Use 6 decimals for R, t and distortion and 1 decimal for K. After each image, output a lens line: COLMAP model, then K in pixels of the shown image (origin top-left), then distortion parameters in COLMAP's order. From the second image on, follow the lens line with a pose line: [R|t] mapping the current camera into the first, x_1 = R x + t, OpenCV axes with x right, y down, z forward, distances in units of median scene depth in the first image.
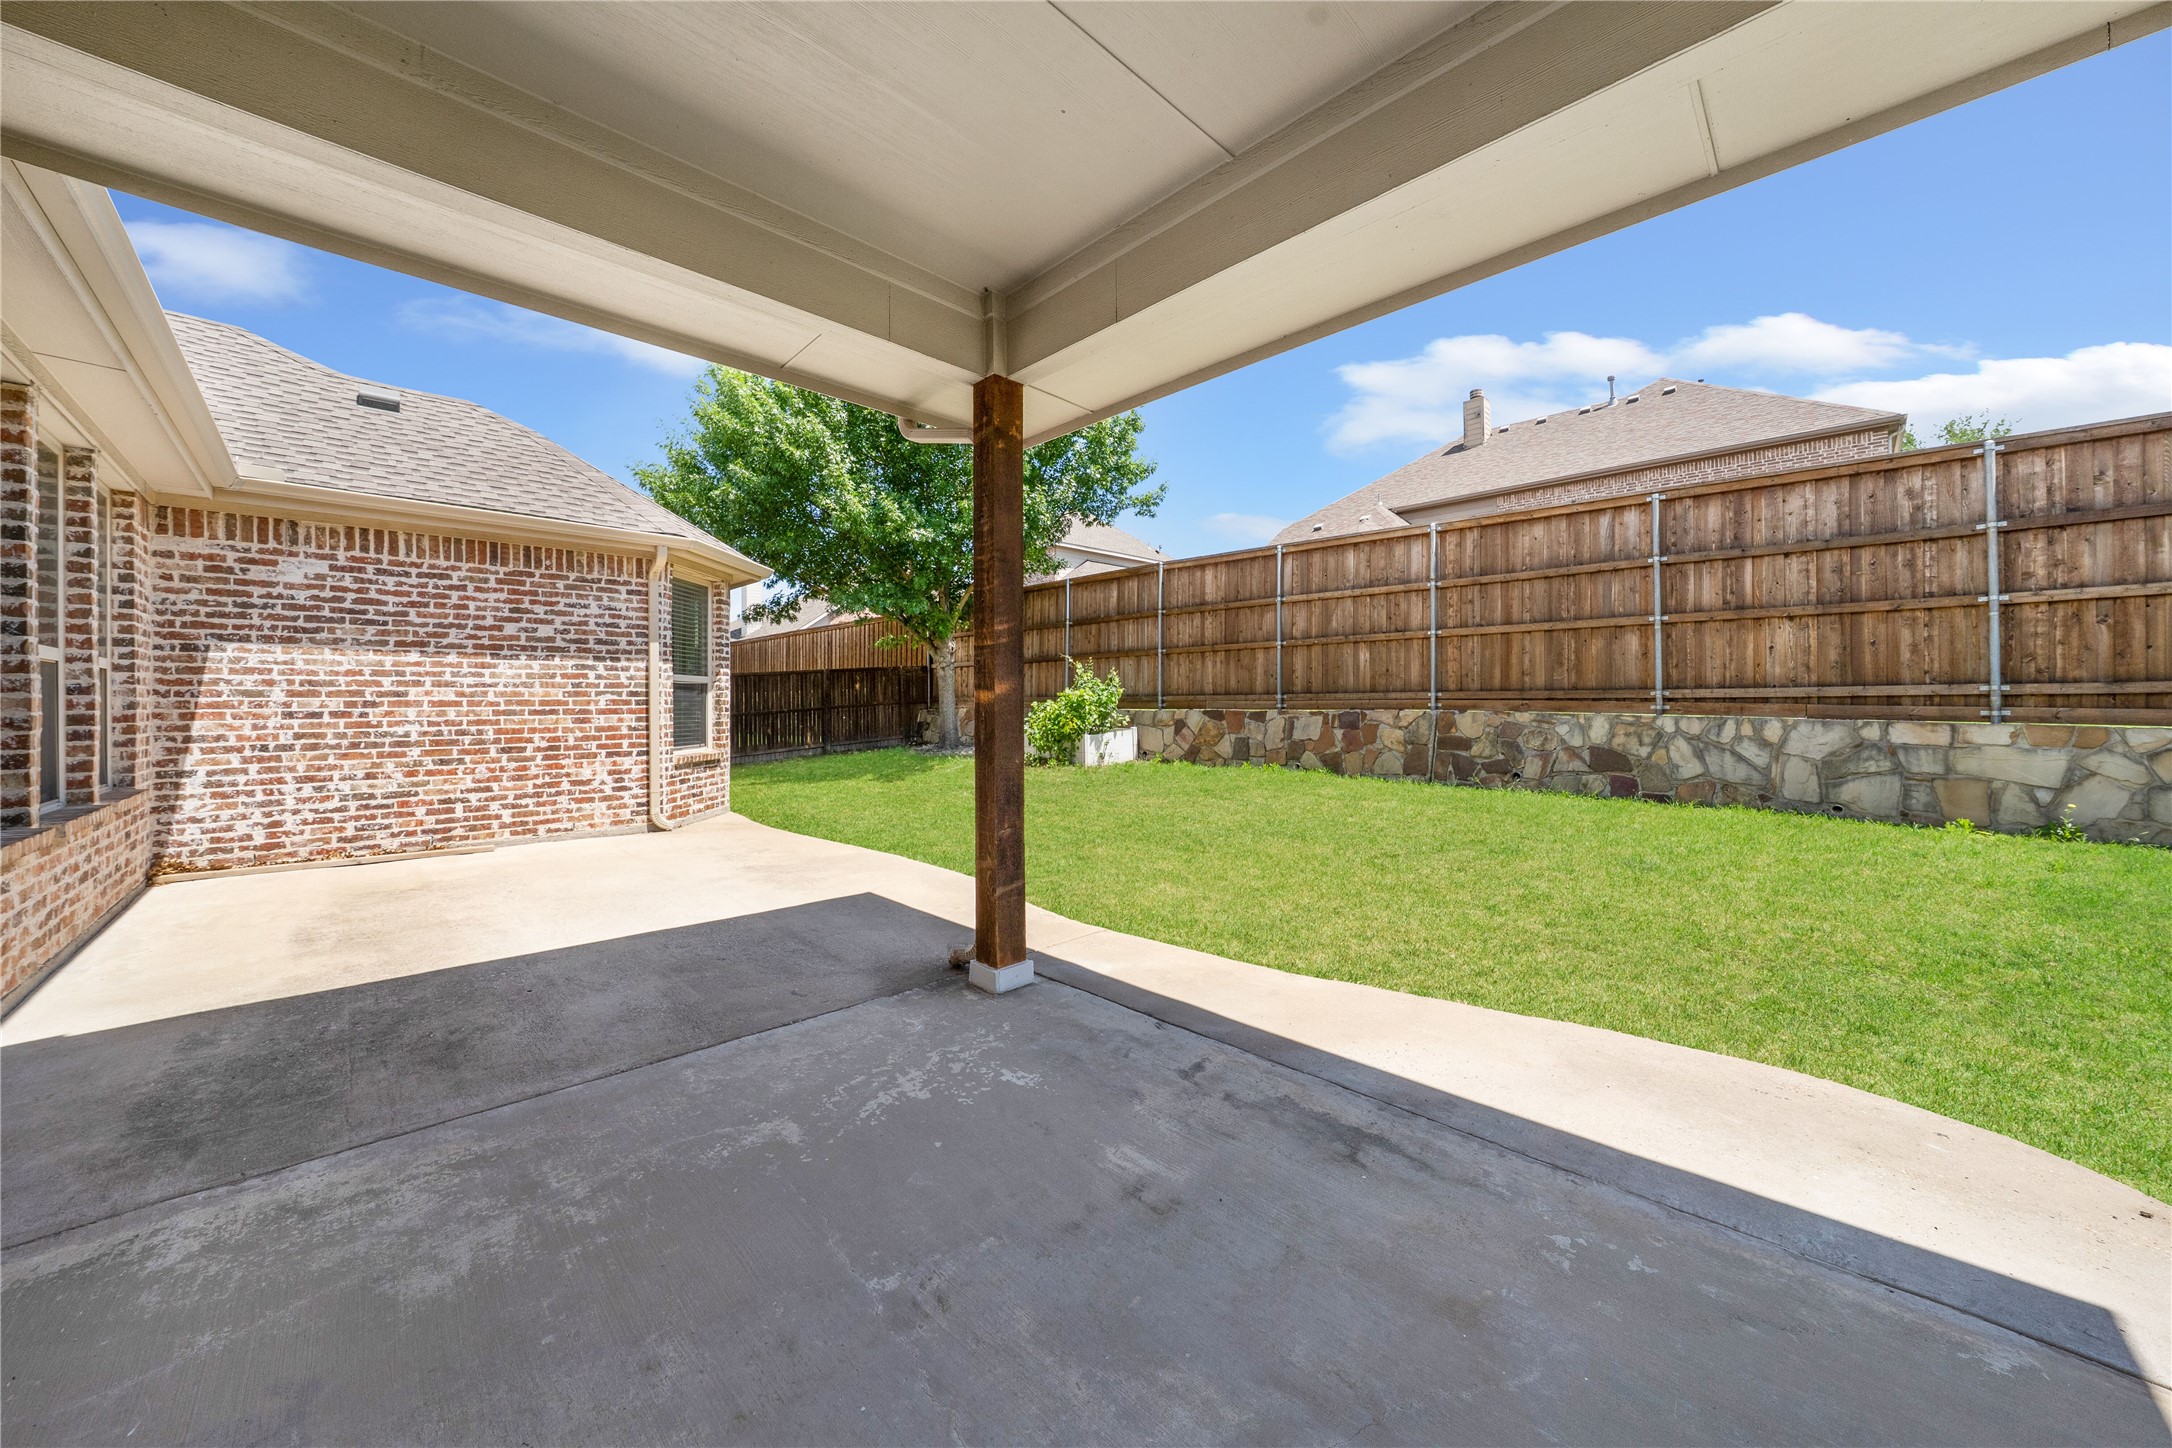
lens RADIAL K [[762.9, 0, 1082.4], [0, 762.9, 700.4], [0, 0, 1]] dist [-0.028705, 0.005654]
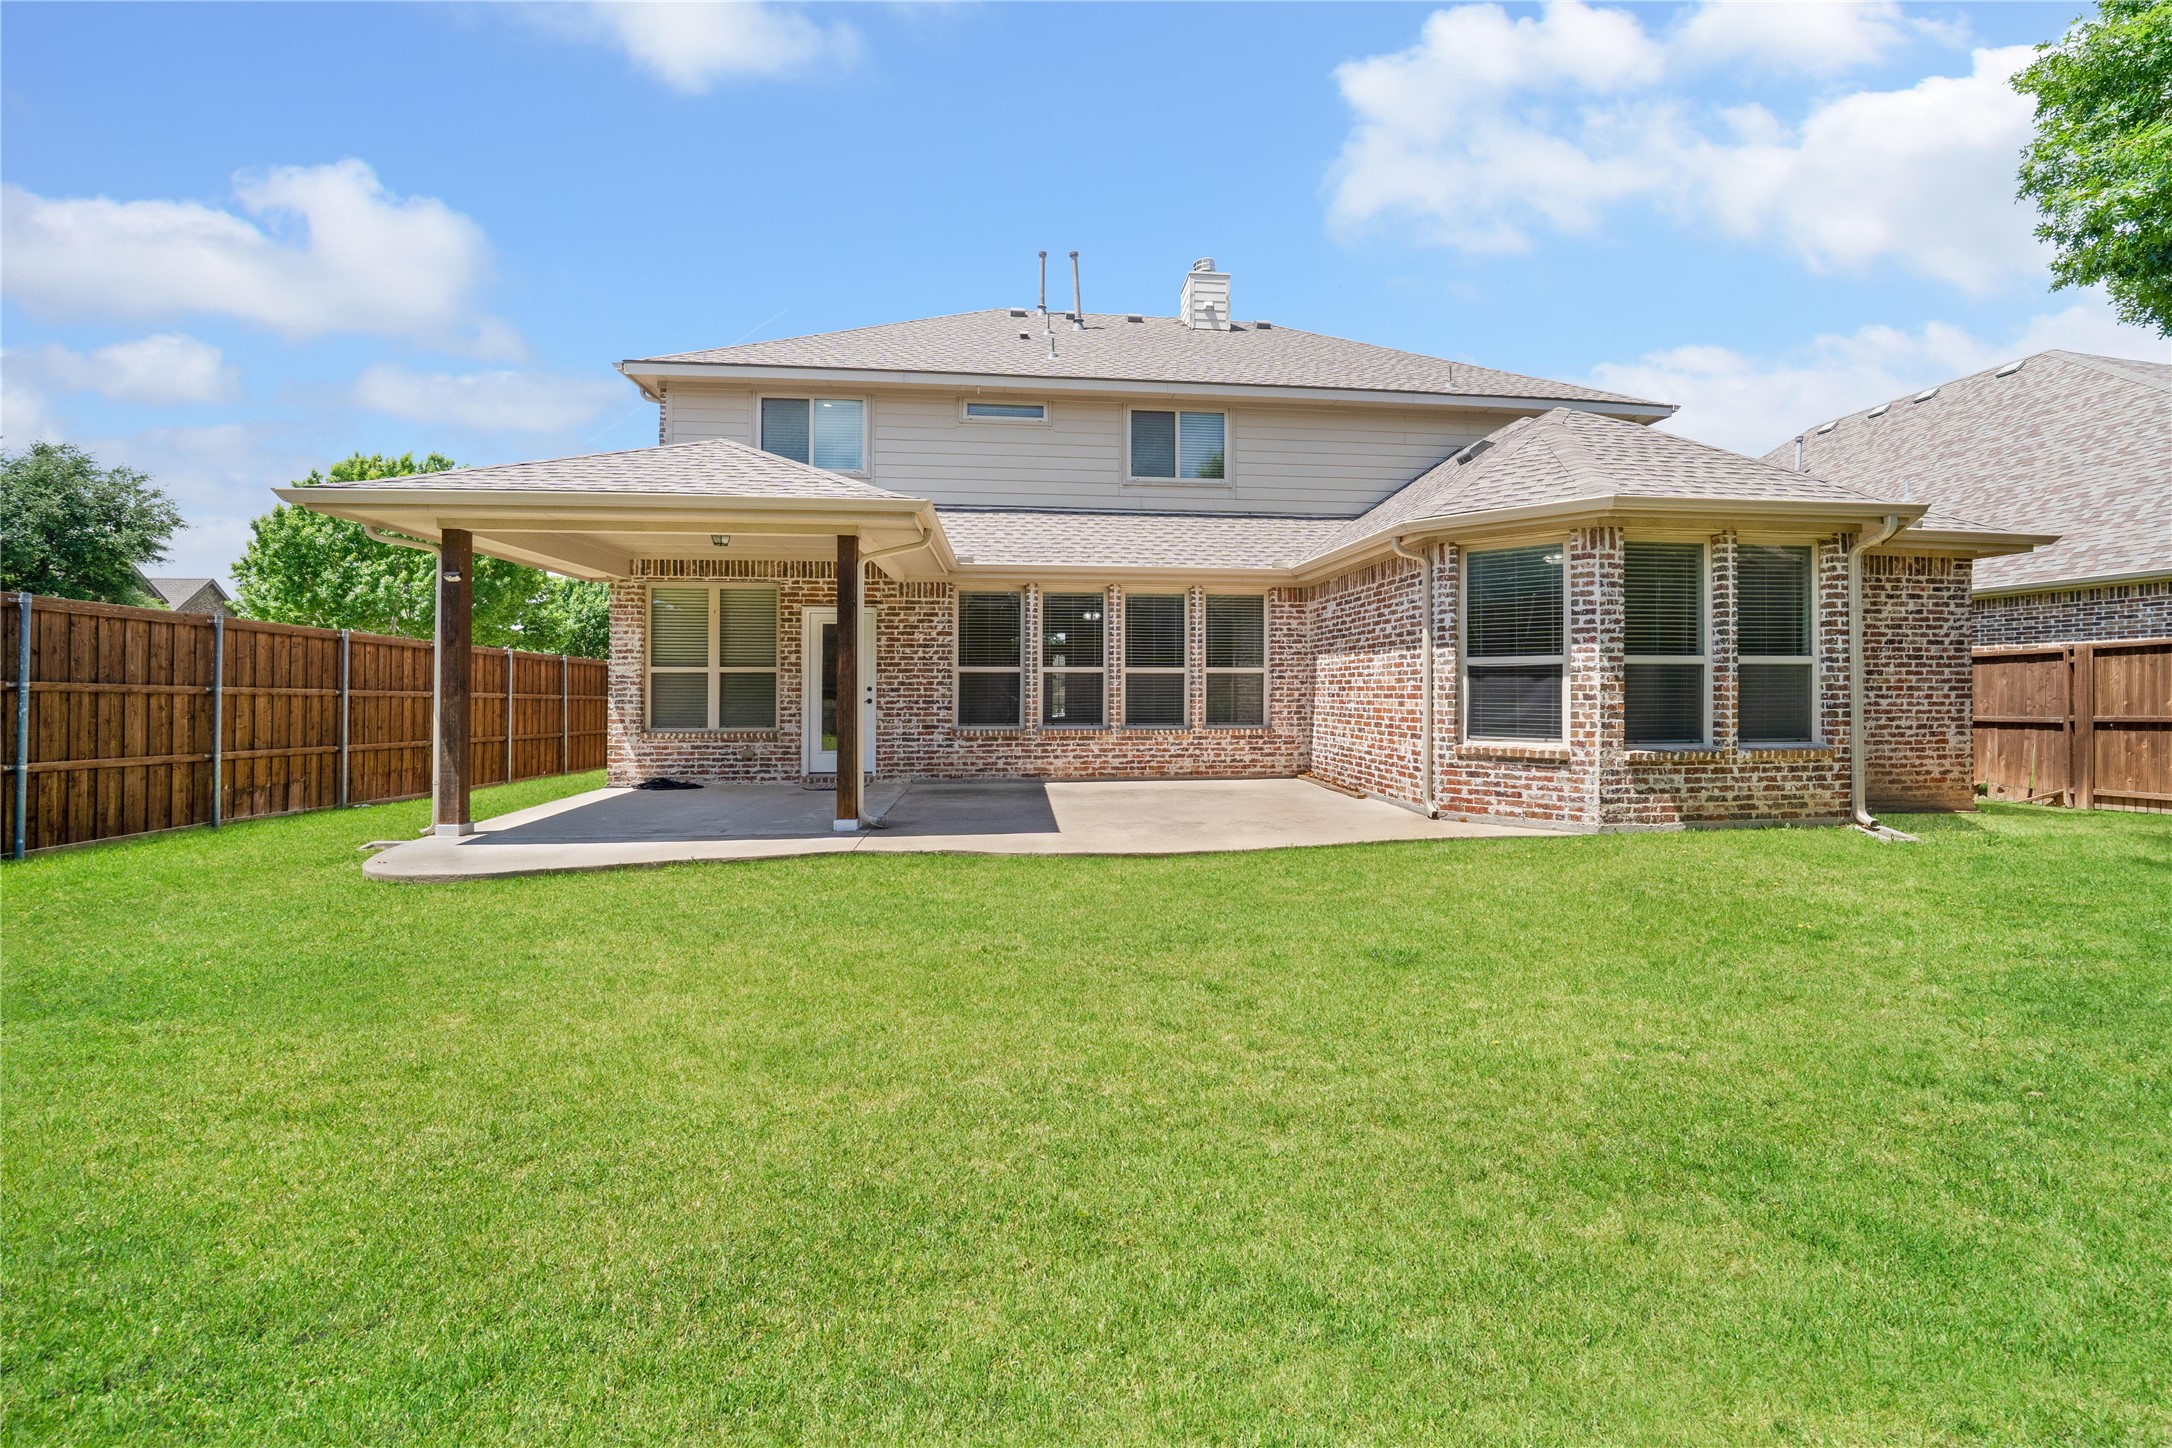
lens RADIAL K [[796.4, 0, 1099.5], [0, 796.4, 683.5], [0, 0, 1]] dist [-0.006562, 0.000182]
pose [[-0.620955, 0.001030, -0.783846, 0.548438], [0.007519, 0.999961, -0.004642, -0.001753], [0.783810, -0.008776, -0.620938, 1.341533]]
